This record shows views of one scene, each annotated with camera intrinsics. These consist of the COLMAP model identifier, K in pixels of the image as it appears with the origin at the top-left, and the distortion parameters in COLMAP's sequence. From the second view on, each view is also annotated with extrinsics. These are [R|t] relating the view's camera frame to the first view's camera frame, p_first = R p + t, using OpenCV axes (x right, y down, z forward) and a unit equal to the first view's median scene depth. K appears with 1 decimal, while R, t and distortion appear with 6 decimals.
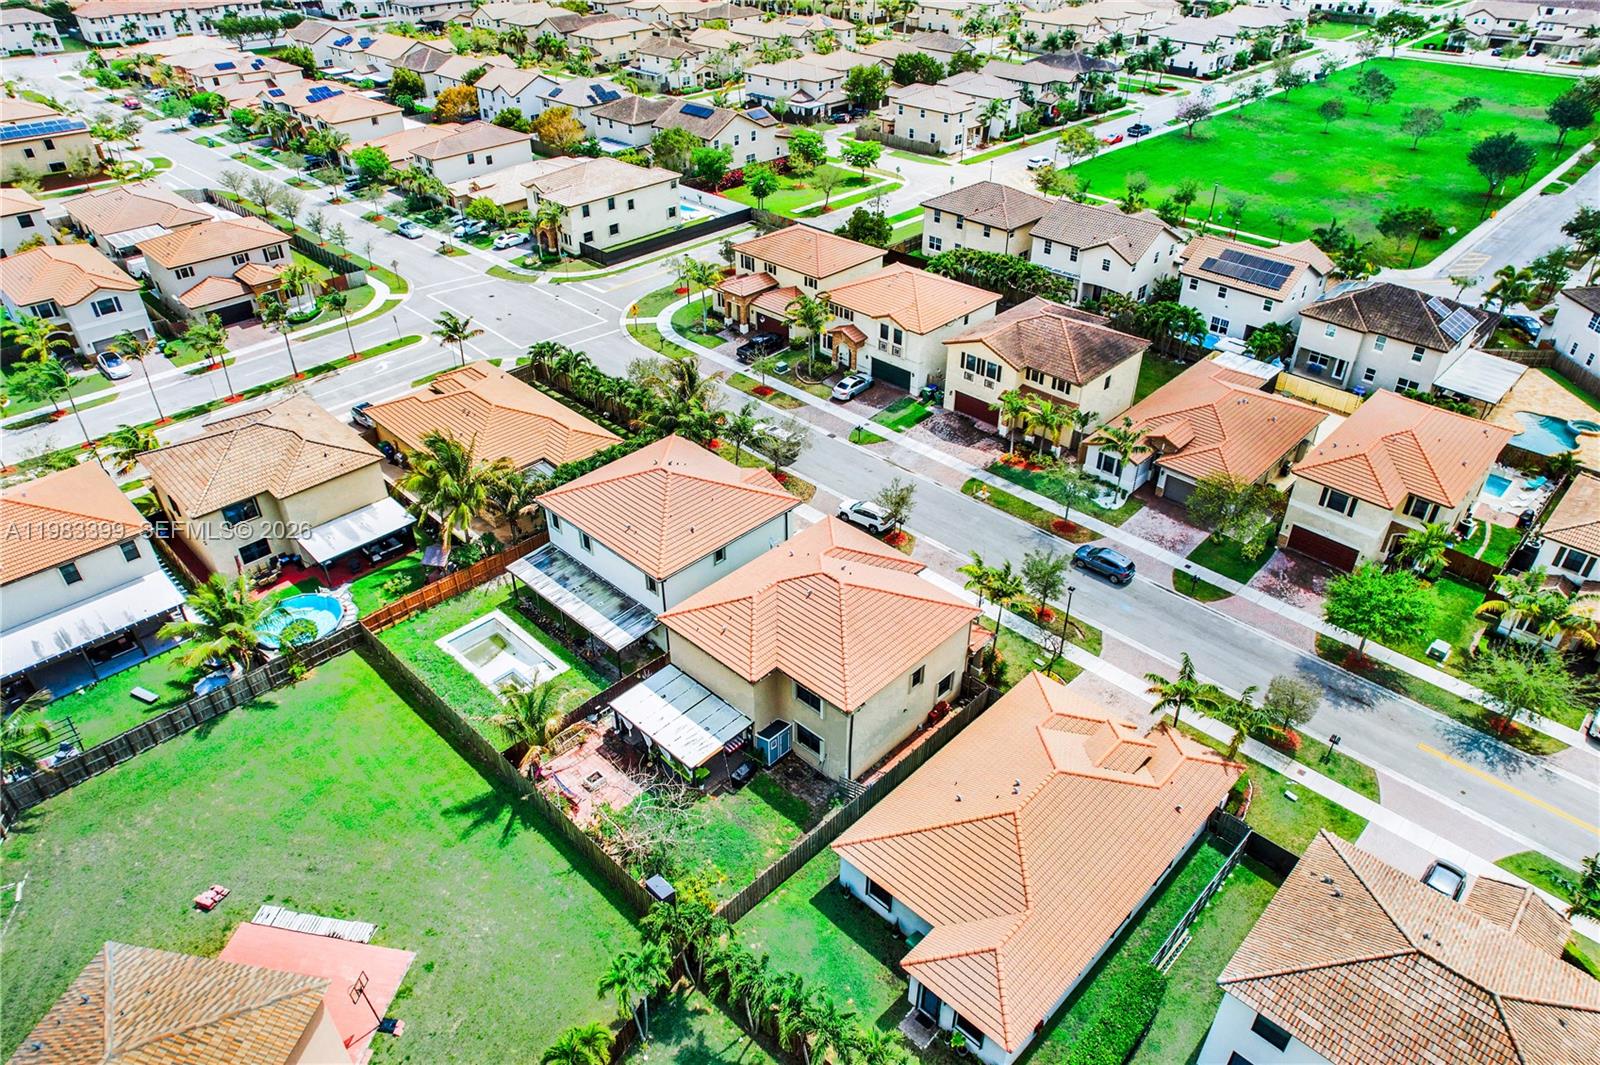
lens RADIAL K [[1050.6, 0, 800.0], [0, 1050.6, 532.5], [0, 0, 1]] dist [-0.006363, 0.001662]
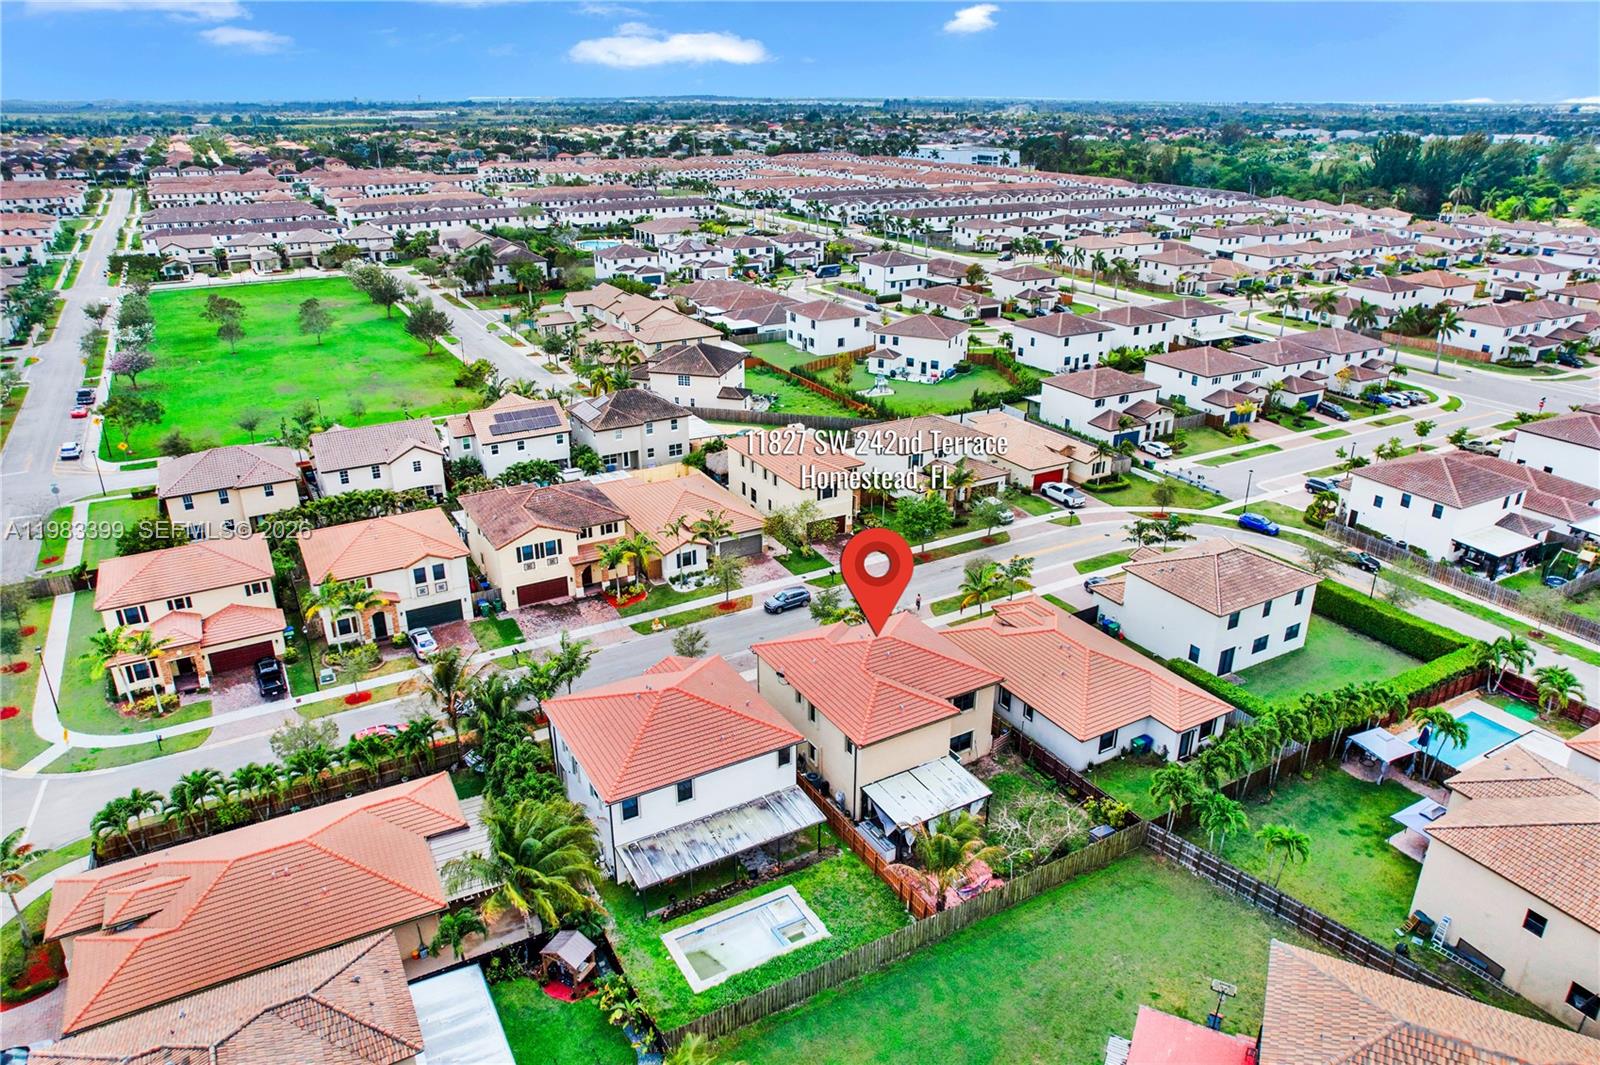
lens RADIAL K [[1050.6, 0, 800.0], [0, 1050.6, 532.5], [0, 0, 1]] dist [-0.006363, 0.001662]
pose [[0.307172, -0.387544, 0.869169, -0.665188], [0.548706, 0.818347, 0.170966, -0.210469], [-0.777539, 0.424403, 0.464021, 0.295537]]
